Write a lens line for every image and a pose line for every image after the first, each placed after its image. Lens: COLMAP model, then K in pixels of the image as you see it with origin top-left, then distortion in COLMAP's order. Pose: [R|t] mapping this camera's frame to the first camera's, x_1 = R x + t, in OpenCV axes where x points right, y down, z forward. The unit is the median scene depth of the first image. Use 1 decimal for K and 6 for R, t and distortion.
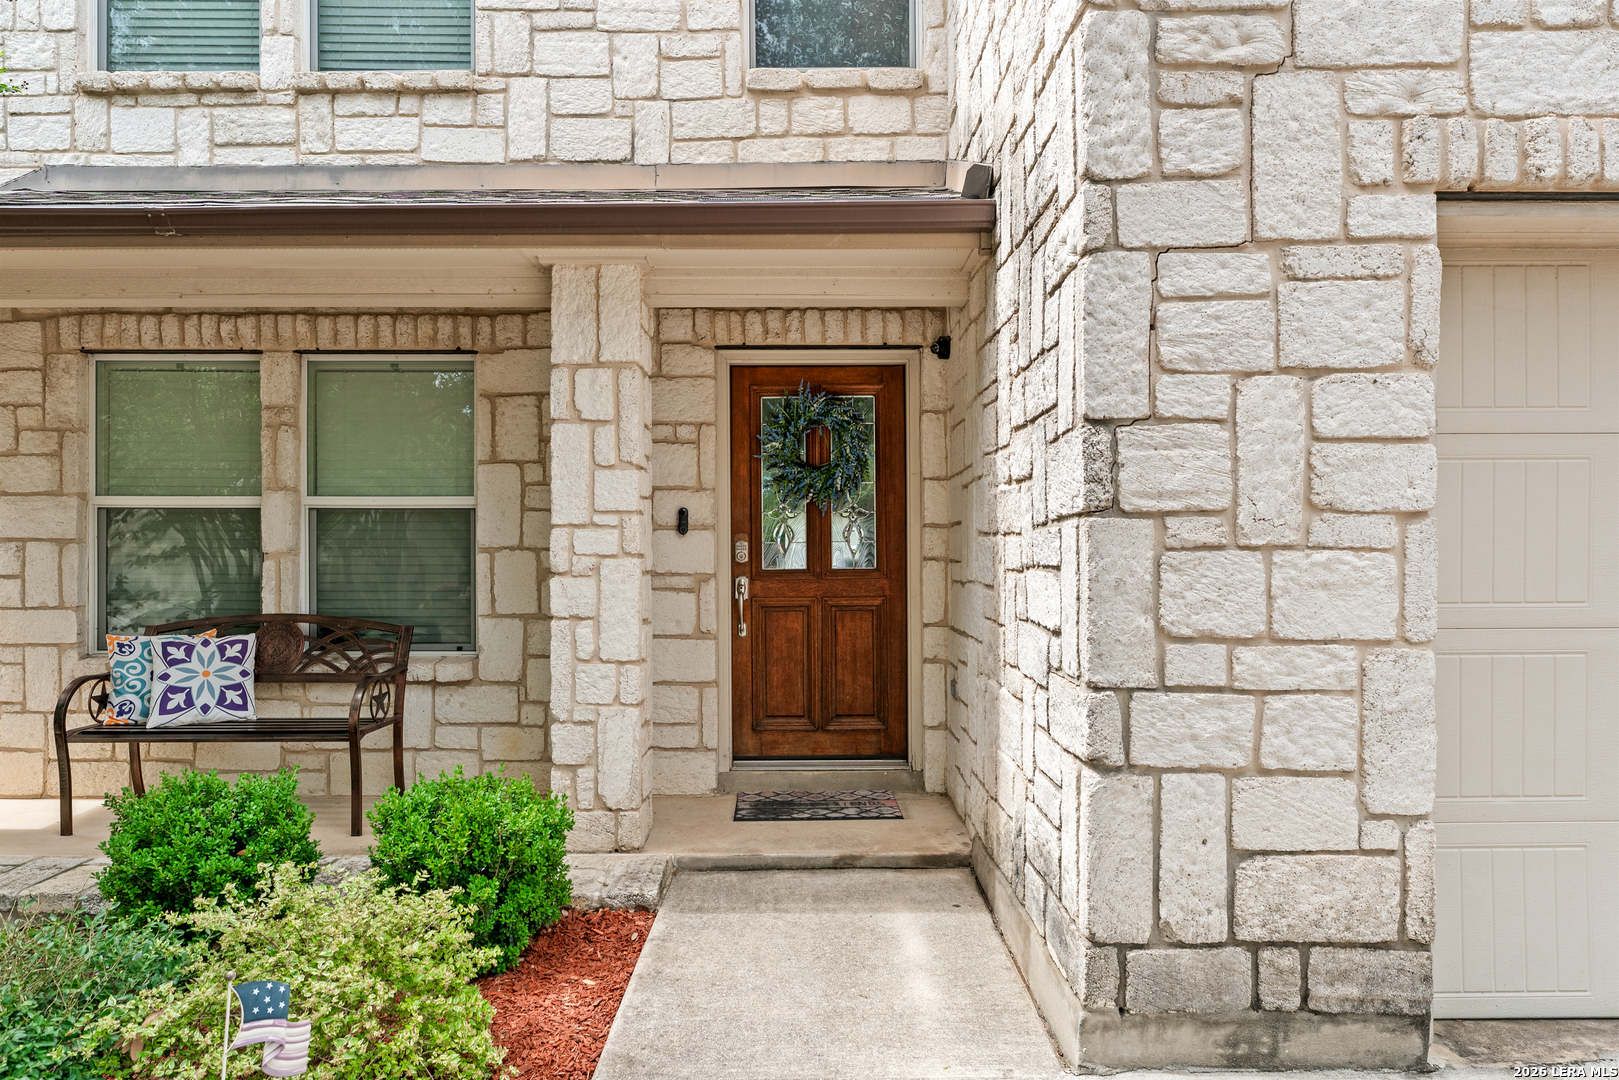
lens RADIAL K [[983.8, 0, 829.1], [0, 983.8, 551.4], [0, 0, 1]] dist [-0.006423, -0.000935]
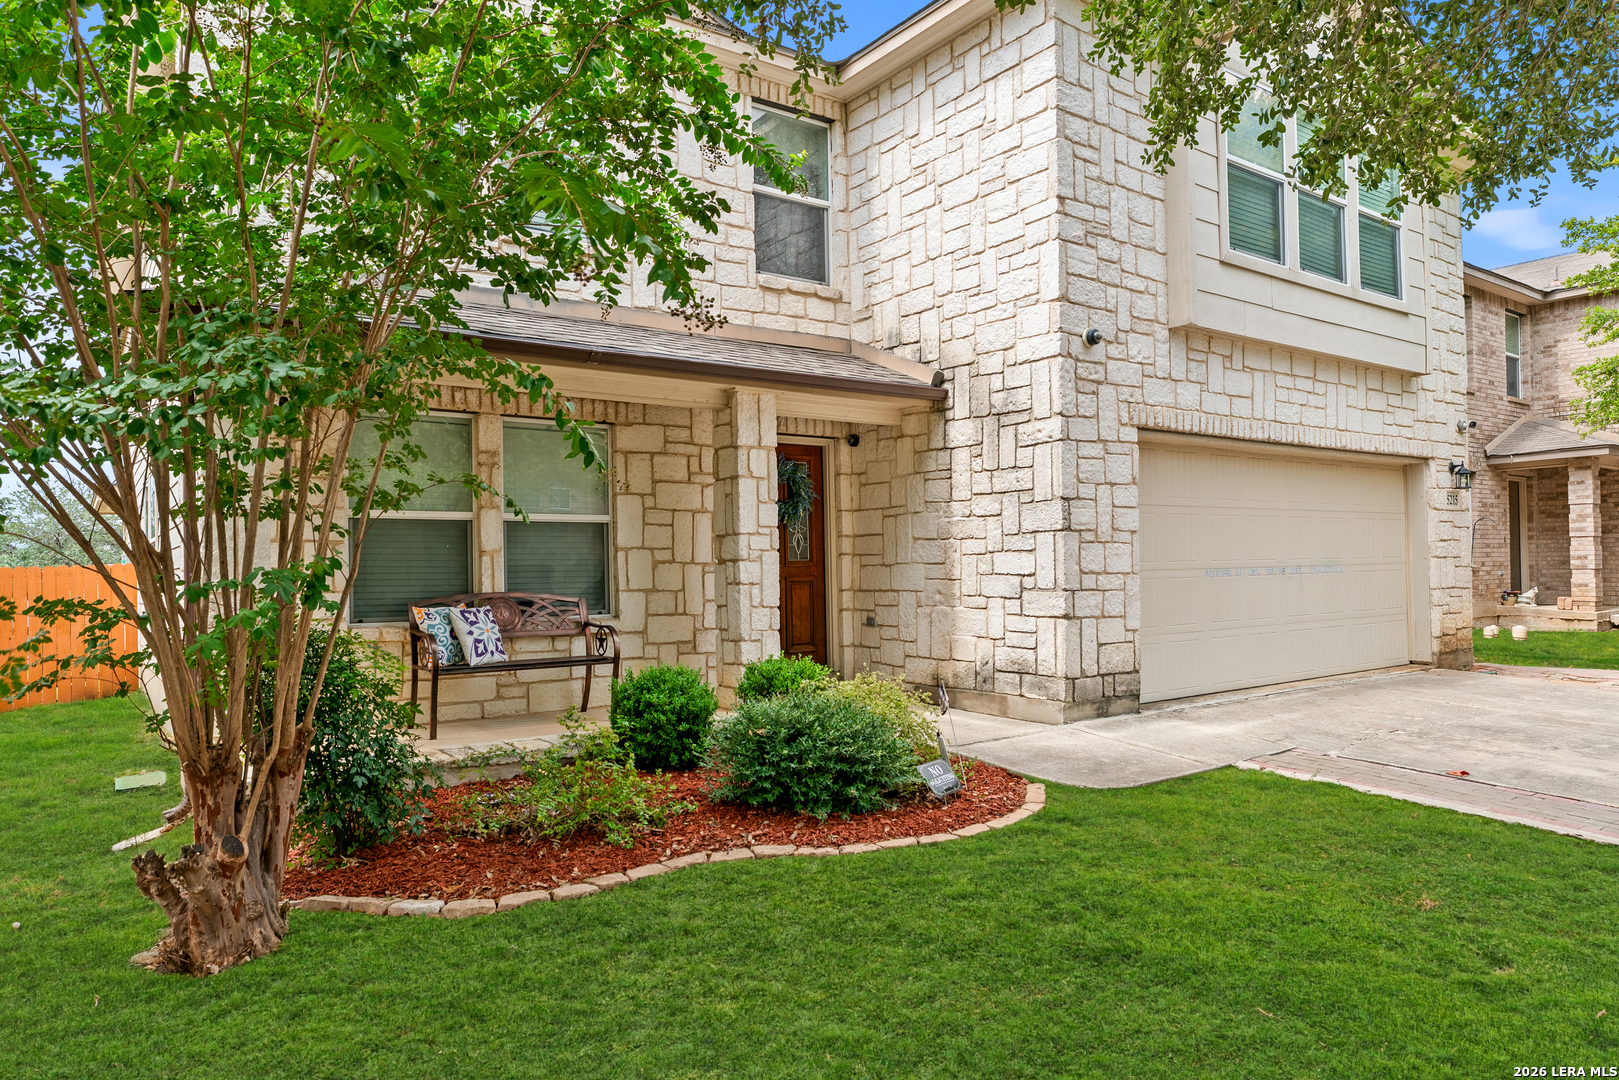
lens RADIAL K [[1008.7, 0, 805.4], [0, 1008.7, 556.6], [0, 0, 1]] dist [-0.002230, -0.000900]
pose [[0.817726, -0.003003, 0.575600, -1.264524], [0.011578, 0.999870, -0.011232, 0.038976], [-0.575492, 0.015848, 0.817654, -0.607084]]
